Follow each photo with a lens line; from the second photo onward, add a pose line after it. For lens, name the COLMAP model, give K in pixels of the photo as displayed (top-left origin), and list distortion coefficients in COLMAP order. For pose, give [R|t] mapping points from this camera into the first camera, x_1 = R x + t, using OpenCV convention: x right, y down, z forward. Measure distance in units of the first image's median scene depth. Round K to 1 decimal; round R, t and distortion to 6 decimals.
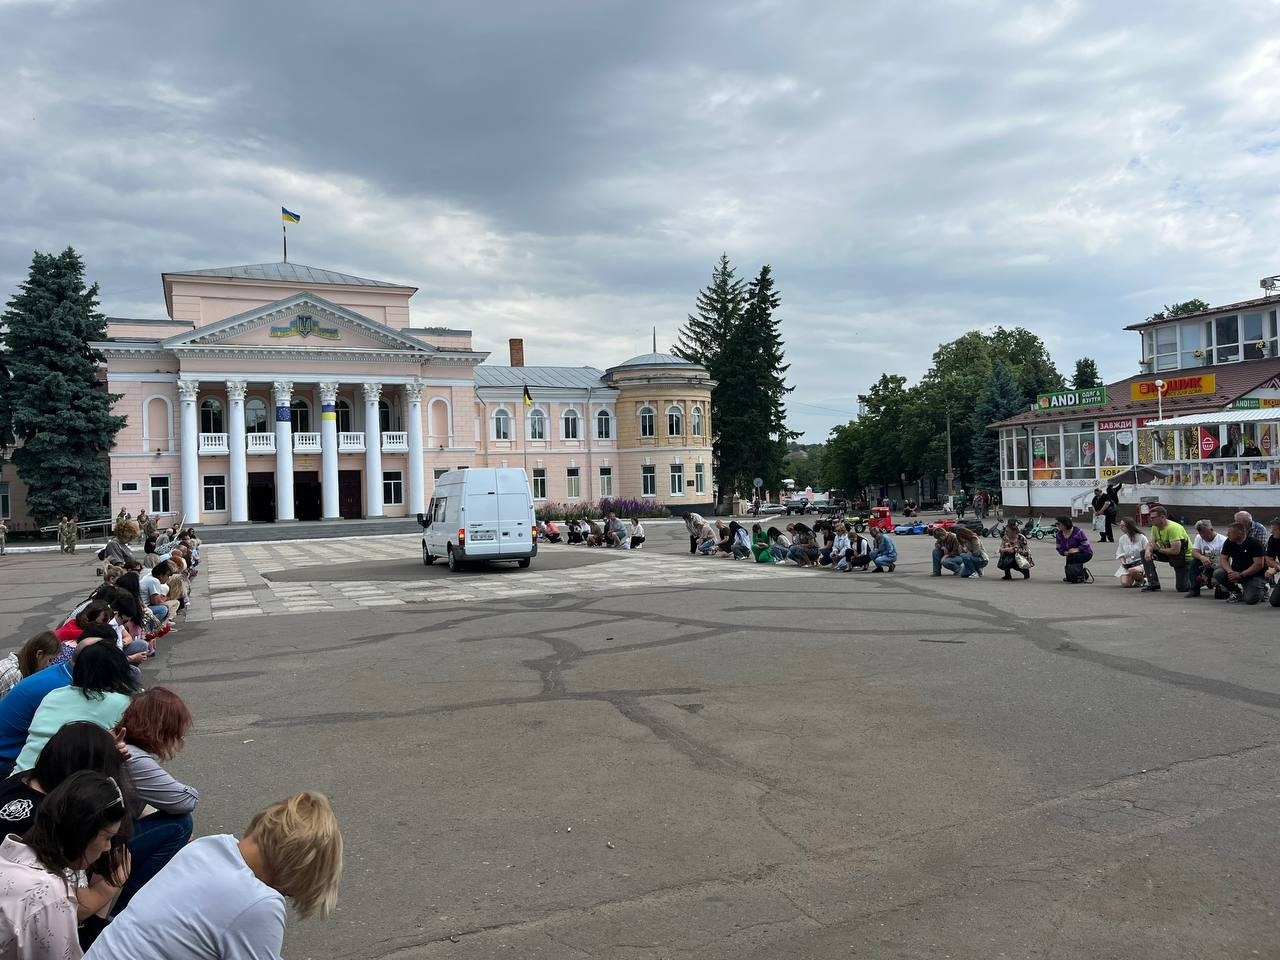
lens RADIAL K [[930.6, 0, 637.0], [0, 930.6, 485.9], [0, 0, 1]] dist [-0.006895, -0.008101]
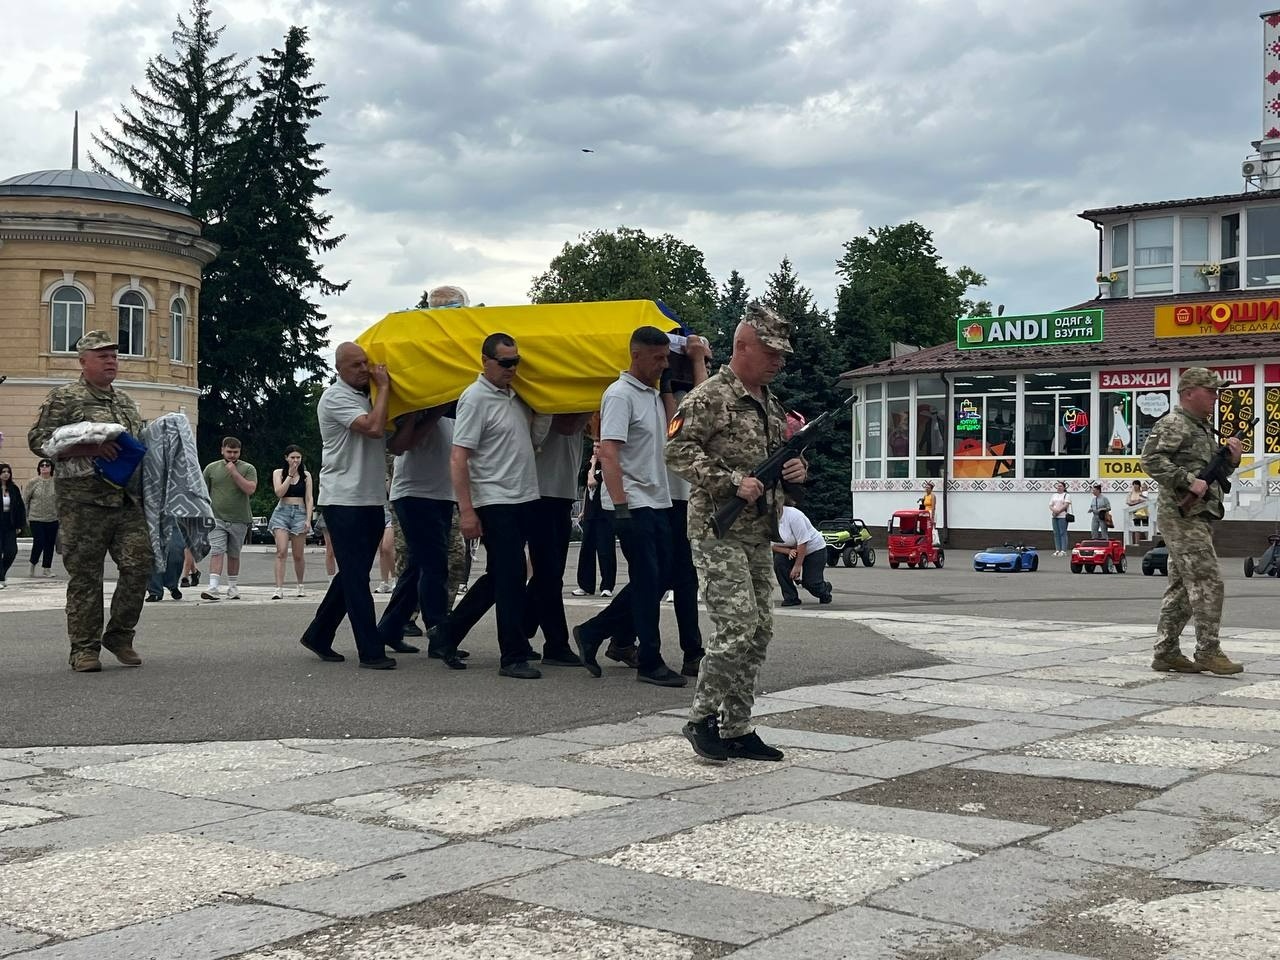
lens RADIAL K [[1605.5, 0, 654.0], [0, 1605.5, 464.1], [0, 0, 1]] dist [0.033829, 0.000000]
pose [[0.873380, 0.050590, 0.484404, -0.116791], [-0.036072, 0.998578, -0.039251, 0.019930], [-0.485701, 0.016808, 0.873963, 0.214712]]
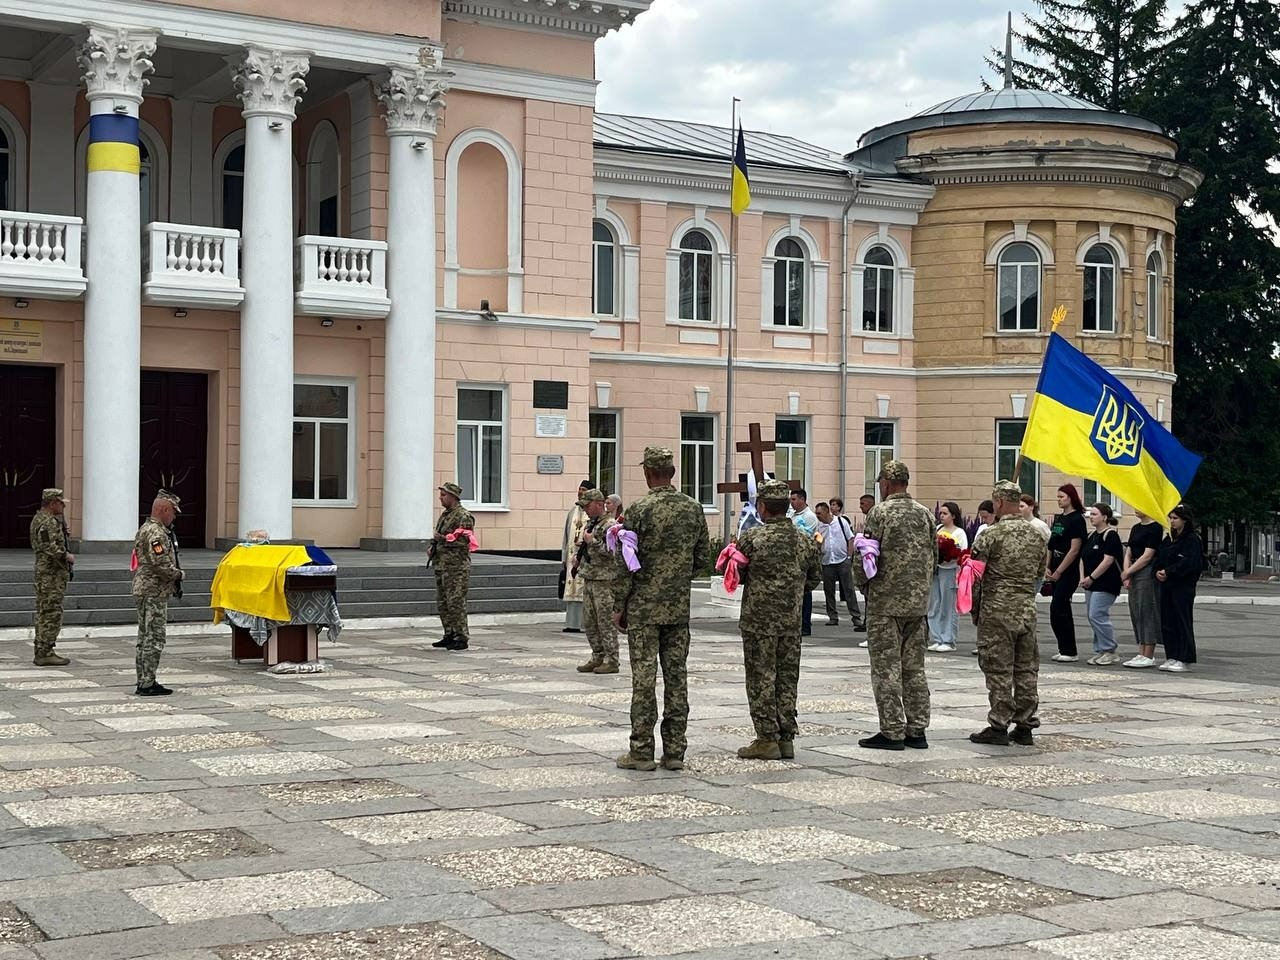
lens RADIAL K [[1858.3, 0, 614.0], [0, 1858.3, 480.8], [0, 0, 1]] dist [0.088743, 0.000000]
pose [[0.996581, 0.039201, 0.072730, -0.183270], [-0.038045, 0.999128, -0.017216, 0.016955], [-0.073341, 0.014390, 0.997203, 0.372984]]
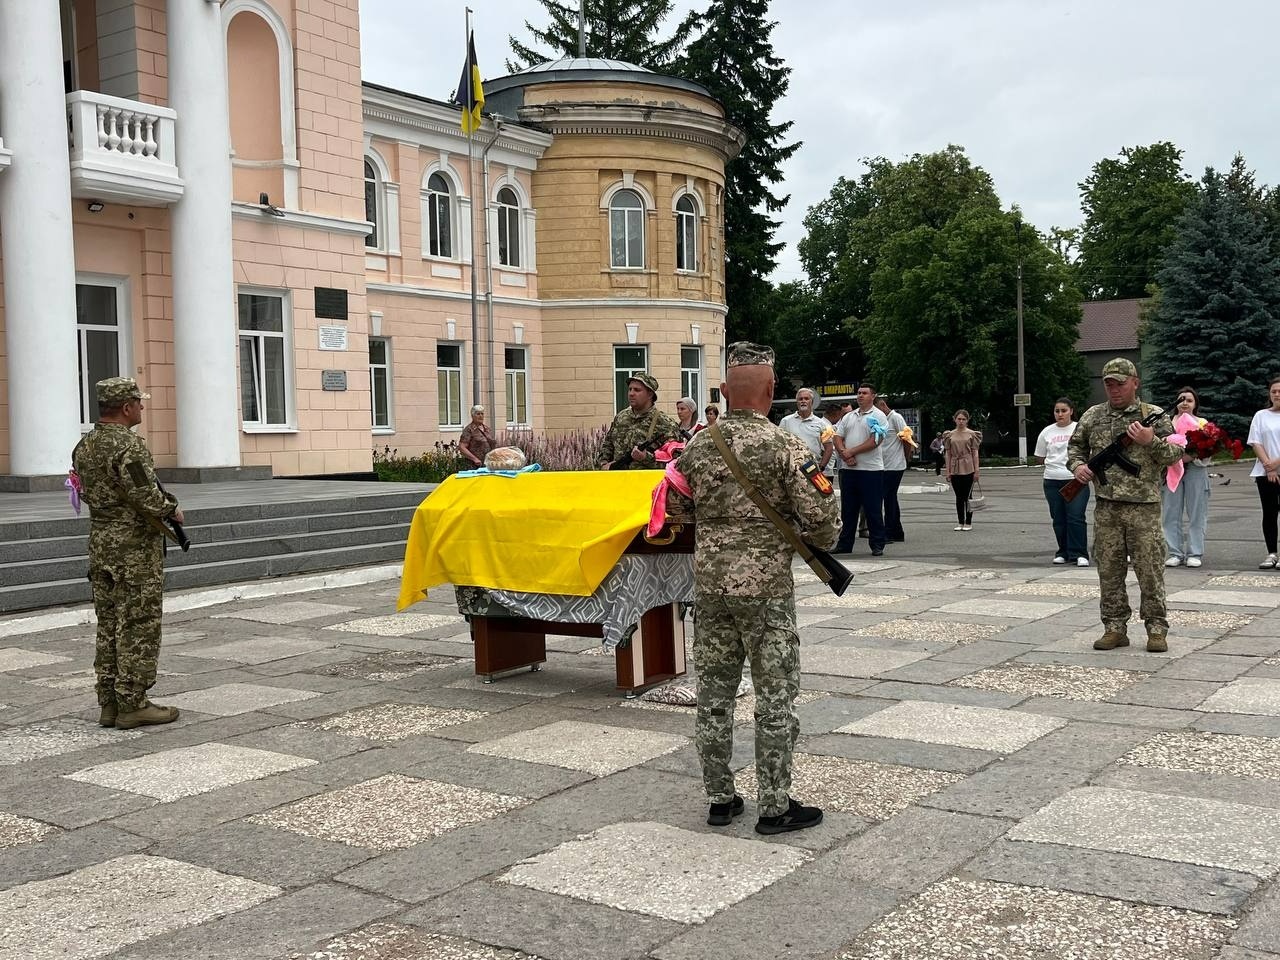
lens RADIAL K [[1331.8, 0, 628.1], [0, 1331.8, 487.8], [0, 0, 1]] dist [0.009270, 0.000000]
pose [[0.870831, -0.011785, 0.491441, -0.263844], [-0.001600, 0.999639, 0.026807, 0.022123], [-0.491580, -0.024131, 0.870498, 0.554560]]
